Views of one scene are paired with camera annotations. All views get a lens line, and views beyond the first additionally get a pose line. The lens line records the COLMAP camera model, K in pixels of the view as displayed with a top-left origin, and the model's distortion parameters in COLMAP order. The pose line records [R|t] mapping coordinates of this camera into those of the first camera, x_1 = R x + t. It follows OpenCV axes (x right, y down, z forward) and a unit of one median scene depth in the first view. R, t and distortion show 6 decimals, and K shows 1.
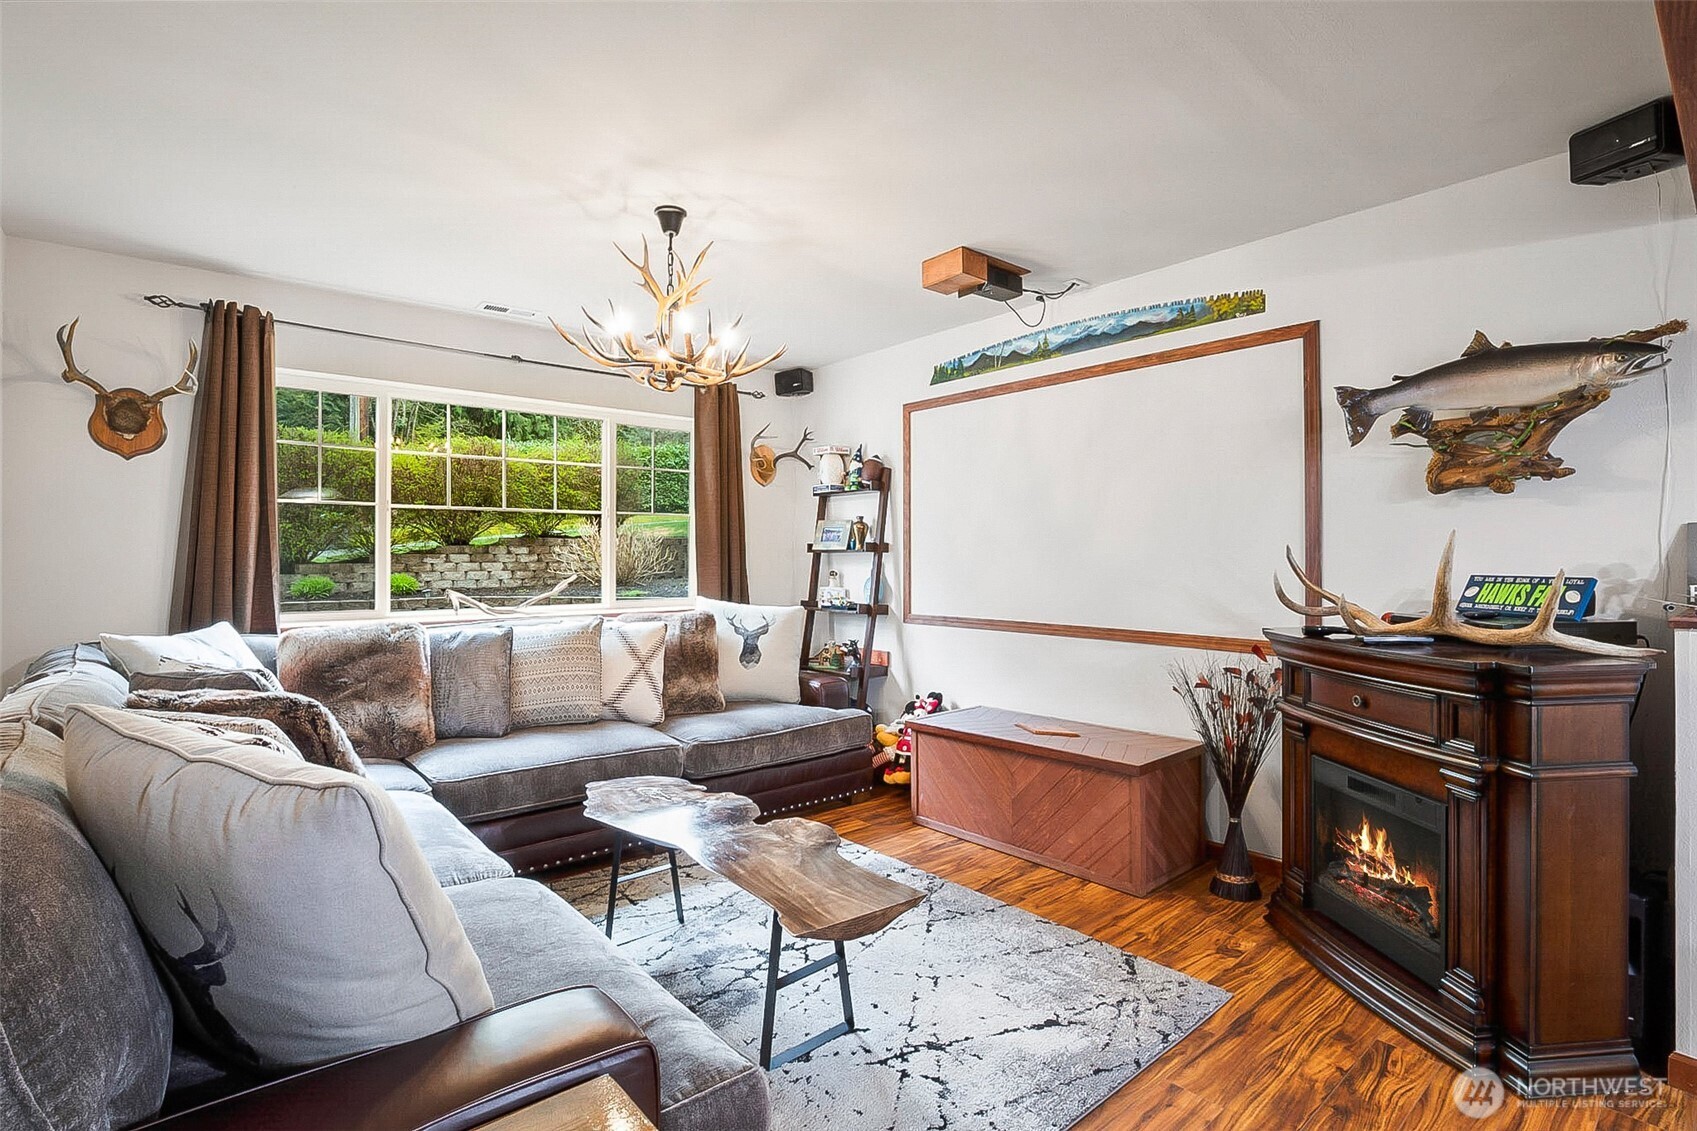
lens RADIAL K [[793.1, 0, 847.5], [0, 793.1, 564.6], [0, 0, 1]] dist [-0.010393, 0.000048]
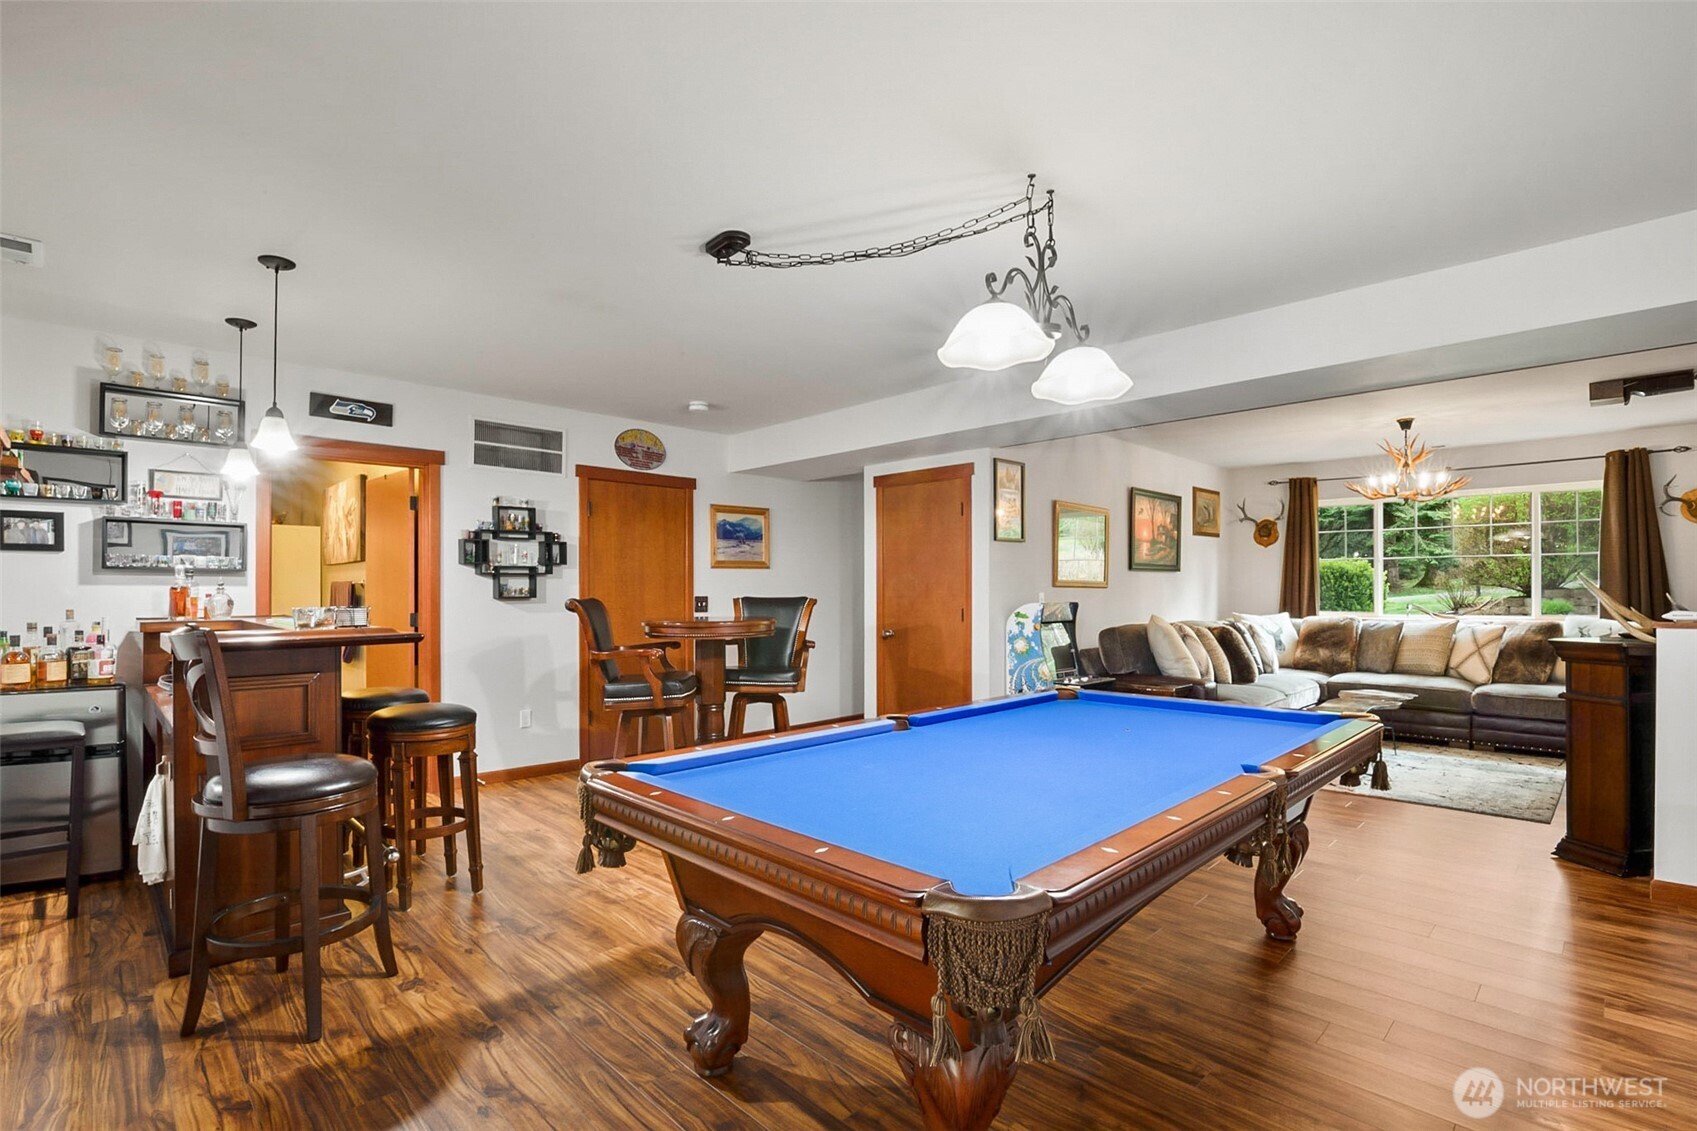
lens RADIAL K [[796.0, 0, 850.5], [0, 796.0, 577.7], [0, 0, 1]] dist [-0.002444, 0.000042]
pose [[0.082605, -0.011824, -0.996512, 1.406226], [-0.002397, 0.999924, -0.012063, -0.002364], [0.996579, 0.003385, 0.082570, -0.501830]]
